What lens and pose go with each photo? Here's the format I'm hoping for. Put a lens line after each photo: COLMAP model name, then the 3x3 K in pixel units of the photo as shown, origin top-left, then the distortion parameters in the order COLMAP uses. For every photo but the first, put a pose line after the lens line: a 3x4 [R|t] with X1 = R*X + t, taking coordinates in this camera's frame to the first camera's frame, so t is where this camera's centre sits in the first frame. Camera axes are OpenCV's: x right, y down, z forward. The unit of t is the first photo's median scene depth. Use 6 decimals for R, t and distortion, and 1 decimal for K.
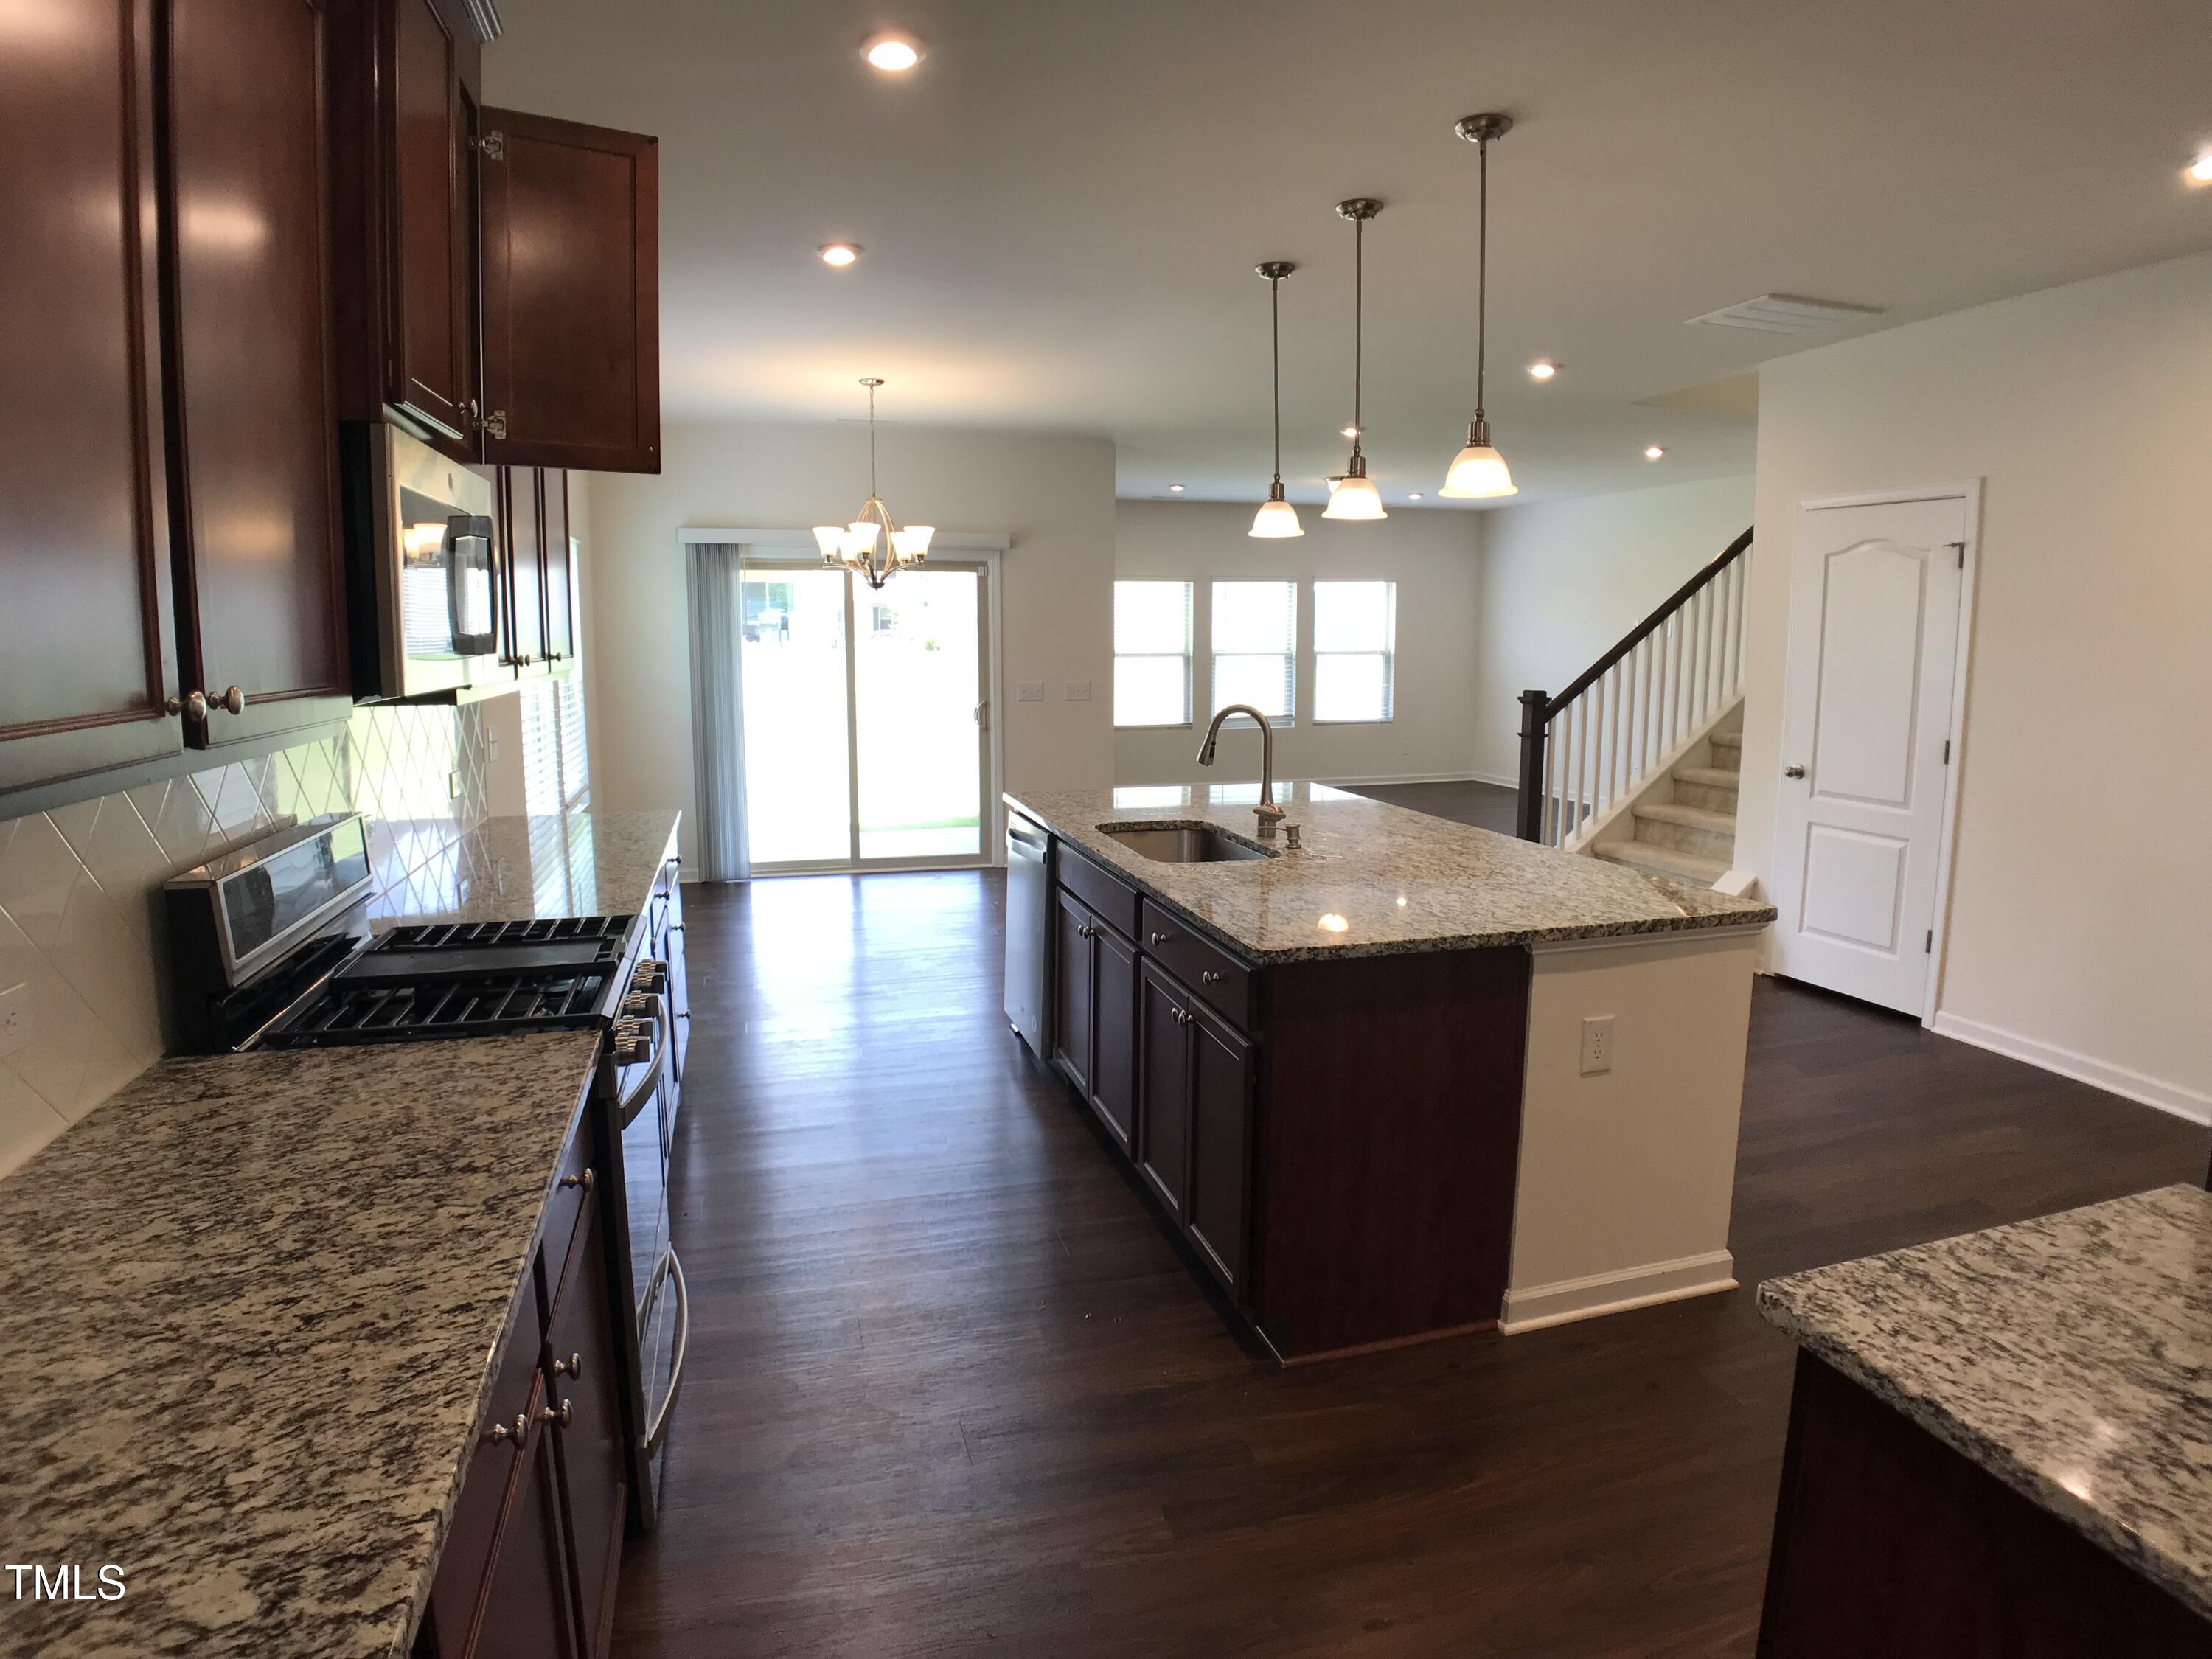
lens RADIAL K [[1255.8, 0, 1104.8], [0, 1255.8, 820.2], [0, 0, 1]] dist [-0.089945, 0.003447]
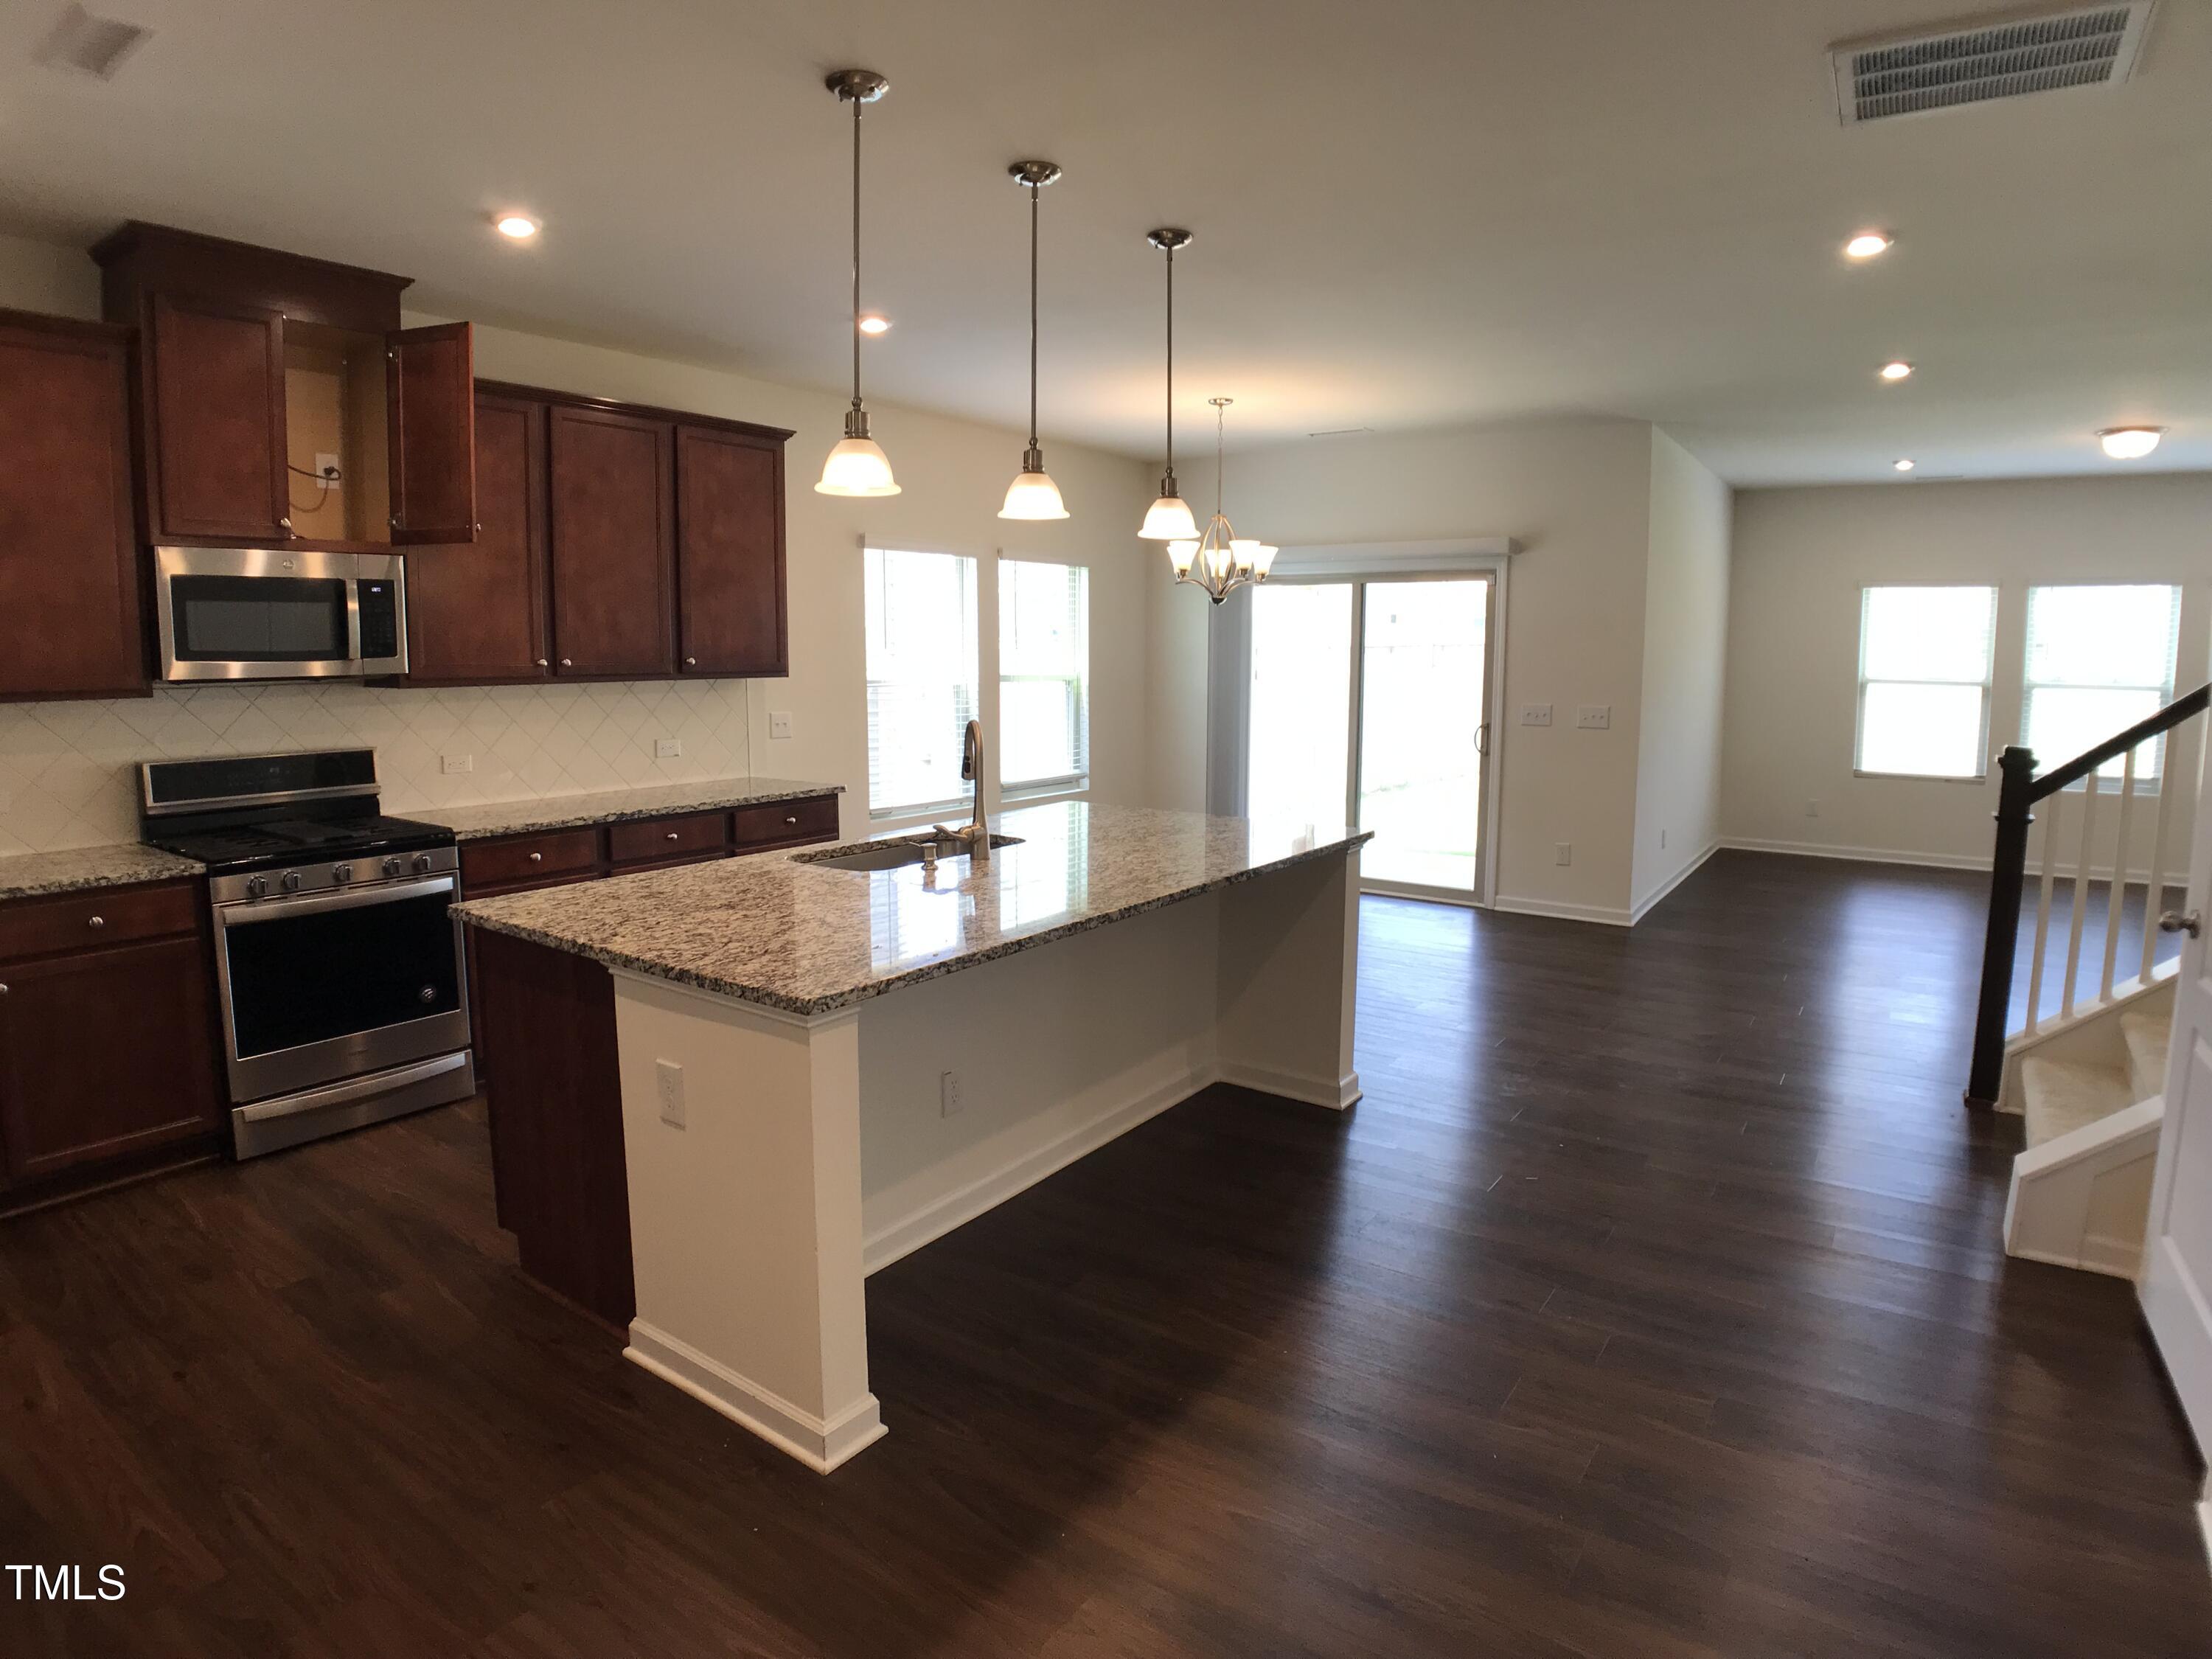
lens RADIAL K [[1255.8, 0, 1101.6], [0, 1255.8, 819.7], [0, 0, 1]] dist [-0.089945, 0.003447]
pose [[0.628323, 0.104826, -0.770858, 0.341963], [-0.114795, 0.992526, 0.041401, -0.024671], [0.769436, 0.062478, 0.635661, 0.171482]]
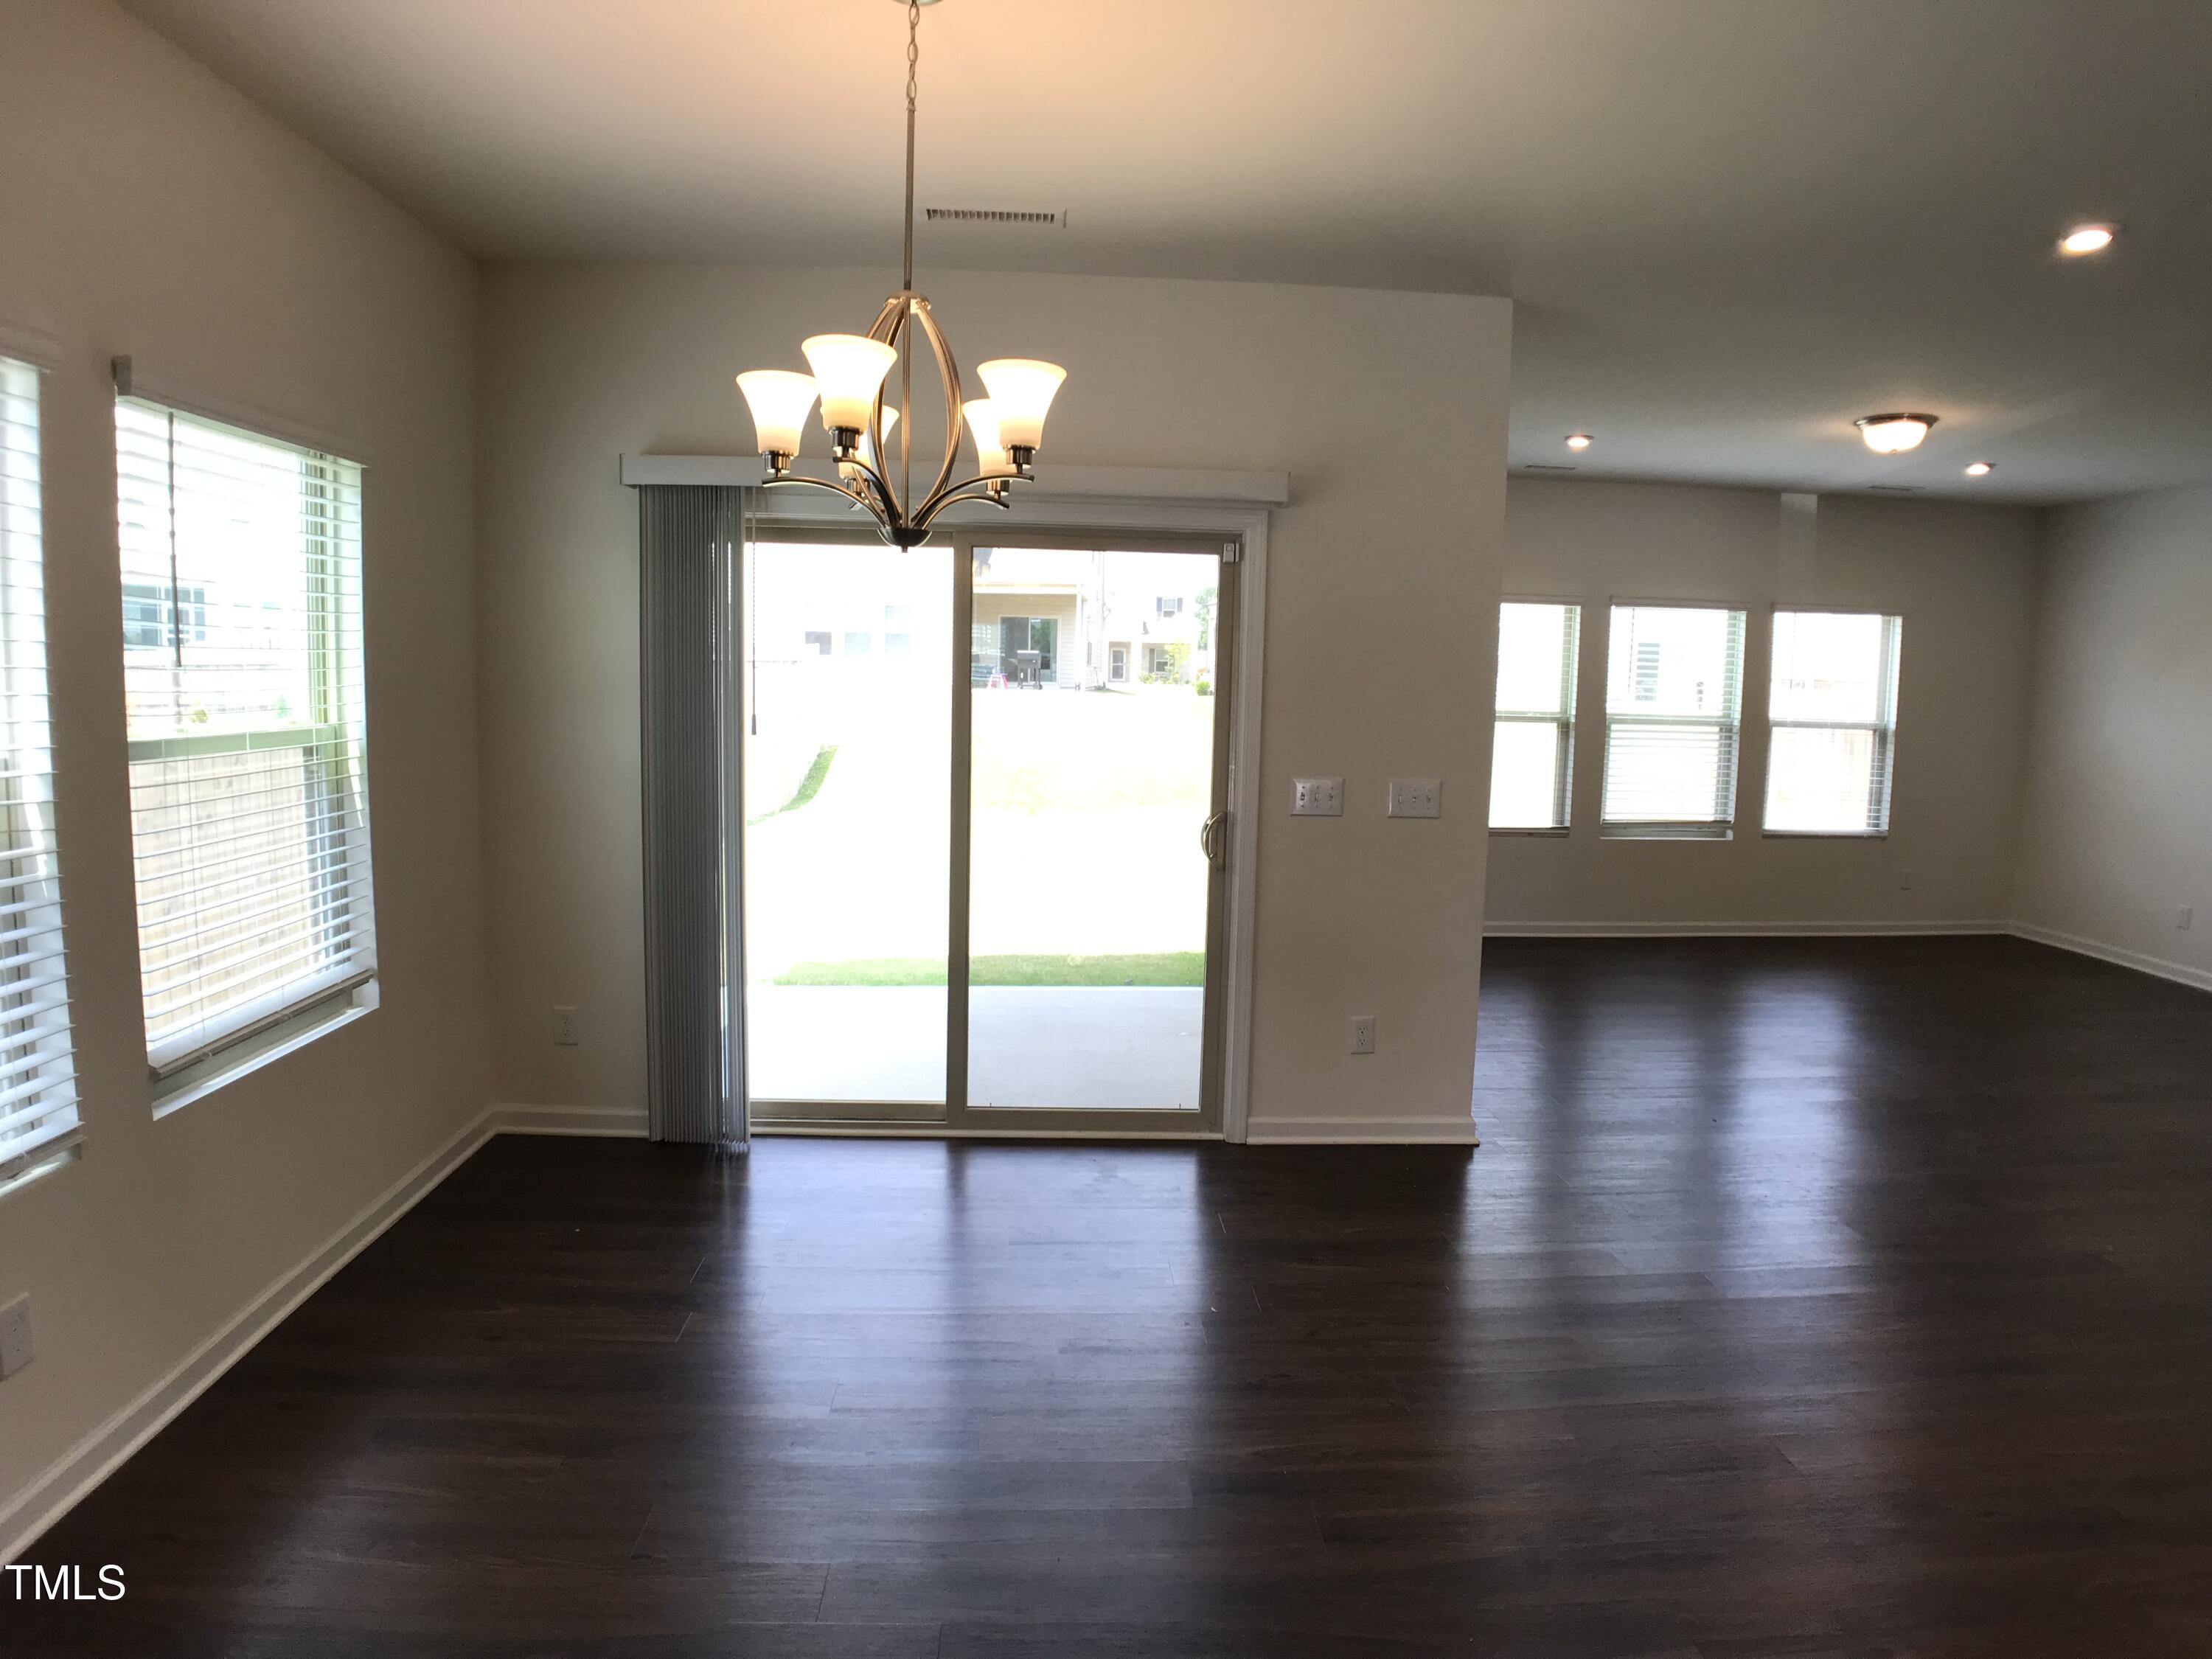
lens RADIAL K [[1255.8, 0, 1125.1], [0, 1255.8, 805.6], [0, 0, 1]] dist [-0.089945, 0.003447]
pose [[0.977771, 0.043887, -0.205032, -0.025653], [-0.053426, 0.997721, -0.041220, -0.059576], [0.202755, 0.051257, 0.977887, 0.398651]]
